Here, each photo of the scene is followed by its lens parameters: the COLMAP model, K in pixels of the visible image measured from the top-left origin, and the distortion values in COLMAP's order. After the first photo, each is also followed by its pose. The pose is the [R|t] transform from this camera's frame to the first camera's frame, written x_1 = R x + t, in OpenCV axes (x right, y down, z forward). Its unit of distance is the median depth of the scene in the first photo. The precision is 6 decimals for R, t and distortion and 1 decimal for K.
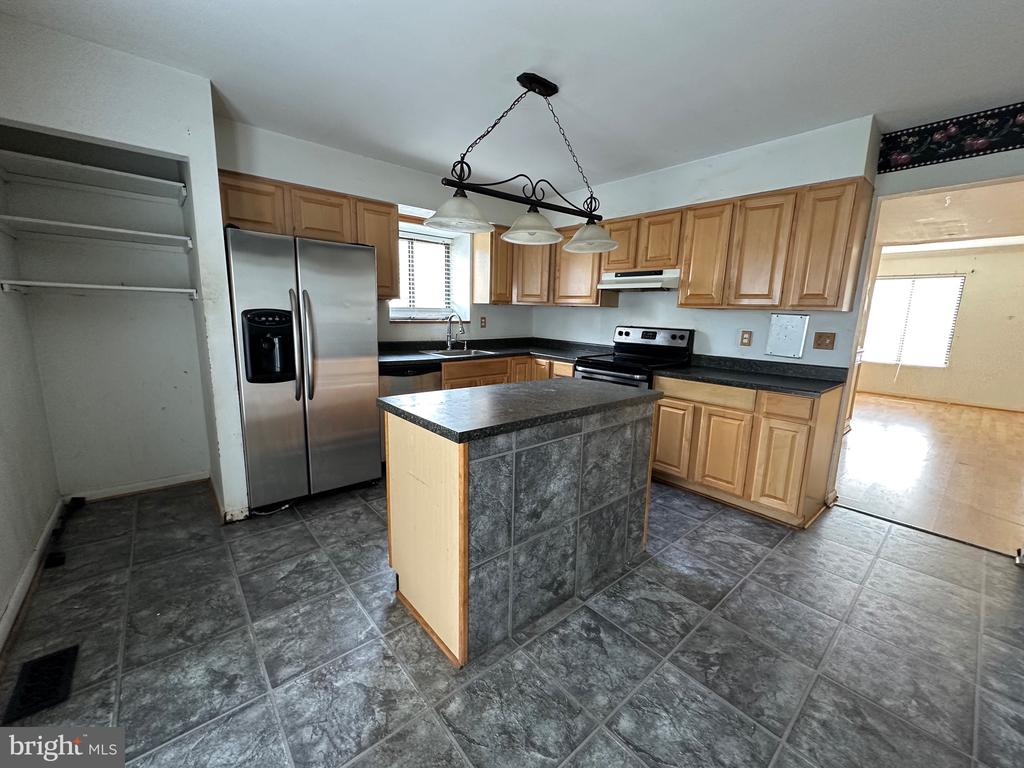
lens RADIAL K [[407.7, 0, 513.4], [0, 407.7, 384.2], [0, 0, 1]] dist [-0.005024, 0.000966]
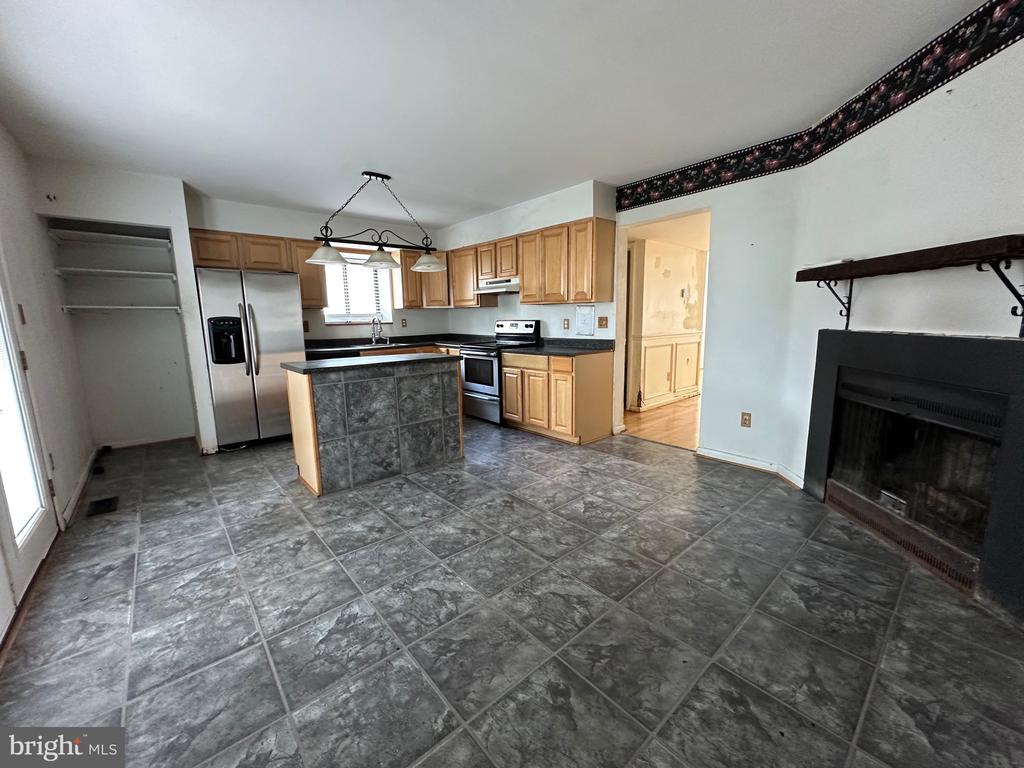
lens RADIAL K [[407.7, 0, 512.5], [0, 407.7, 383.4], [0, 0, 1]] dist [-0.005024, 0.000966]
pose [[0.999018, -0.044270, -0.001571, 0.490292], [0.044239, 0.998892, -0.016068, 0.143956], [0.002281, 0.015982, 0.999870, -0.557510]]
